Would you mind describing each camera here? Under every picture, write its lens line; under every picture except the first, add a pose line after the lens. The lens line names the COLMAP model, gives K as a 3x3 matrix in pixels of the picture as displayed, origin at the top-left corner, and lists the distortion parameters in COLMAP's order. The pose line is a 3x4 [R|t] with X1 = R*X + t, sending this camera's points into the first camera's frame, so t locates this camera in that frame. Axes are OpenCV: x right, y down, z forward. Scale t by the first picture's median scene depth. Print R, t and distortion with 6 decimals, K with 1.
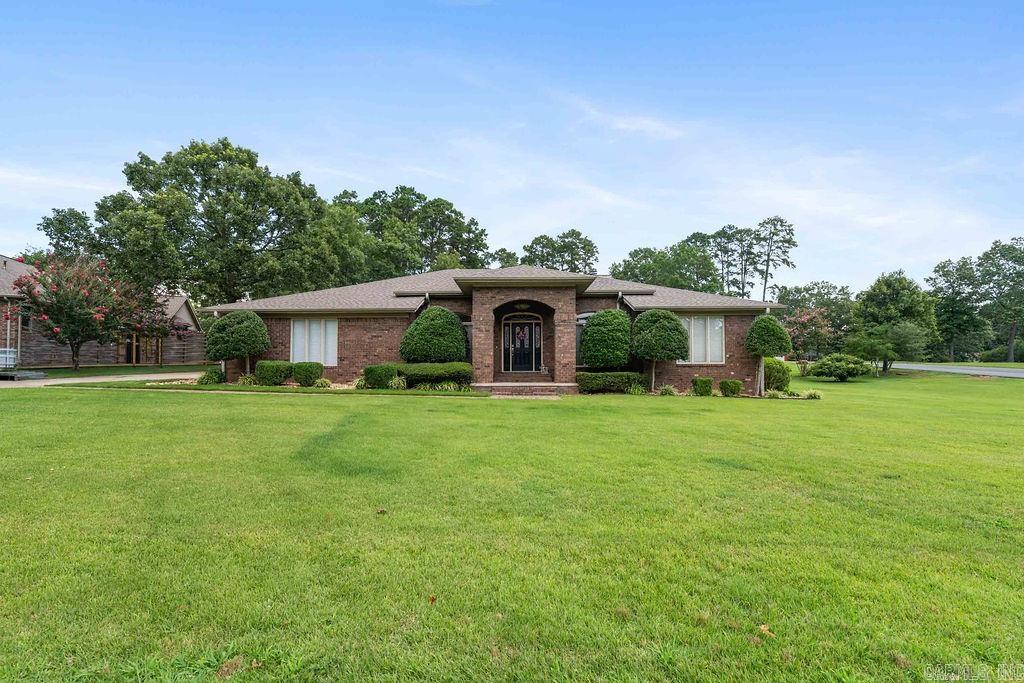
lens RADIAL K [[427.3, 0, 511.1], [0, 427.3, 361.9], [0, 0, 1]] dist [-0.001291, -0.000411]
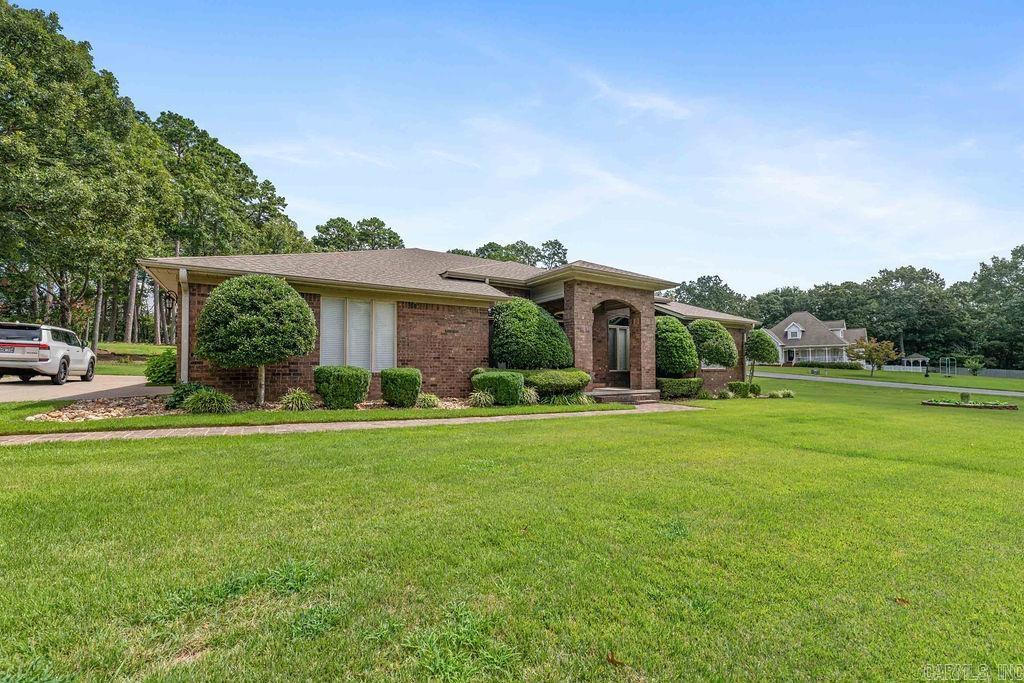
lens RADIAL K [[427.3, 0, 511.1], [0, 427.3, 361.9], [0, 0, 1]] dist [-0.001291, -0.000411]
pose [[0.840623, 0.009054, 0.541545, -0.617407], [-0.011560, 0.999932, 0.001226, -0.010276], [-0.541498, -0.007291, 0.840671, 0.338132]]
